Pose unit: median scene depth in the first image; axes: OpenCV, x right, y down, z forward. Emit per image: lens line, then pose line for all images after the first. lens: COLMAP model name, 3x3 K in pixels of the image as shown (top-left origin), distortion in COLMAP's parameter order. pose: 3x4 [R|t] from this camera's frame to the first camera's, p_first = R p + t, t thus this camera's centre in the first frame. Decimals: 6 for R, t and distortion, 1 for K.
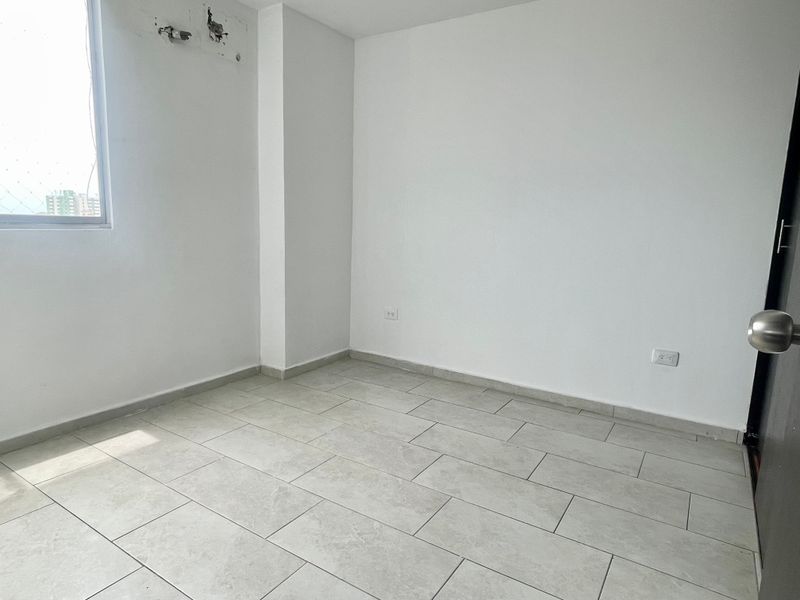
lens RADIAL K [[482.8, 0, 399.4], [0, 482.8, 300.8], [0, 0, 1]] dist [-0.018098, 0.001310]
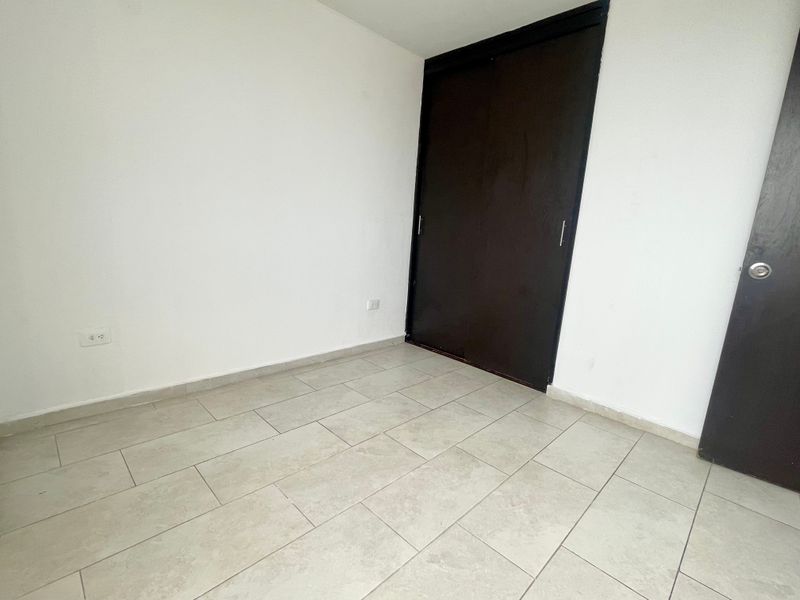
lens RADIAL K [[377.5, 0, 398.7], [0, 377.5, 299.9], [0, 0, 1]] dist [0.002384, -0.000068]
pose [[0.219592, -0.205545, 0.953693, -0.547656], [0.090636, 0.977624, 0.189833, -0.112637], [-0.971372, 0.044753, 0.233308, 0.632723]]
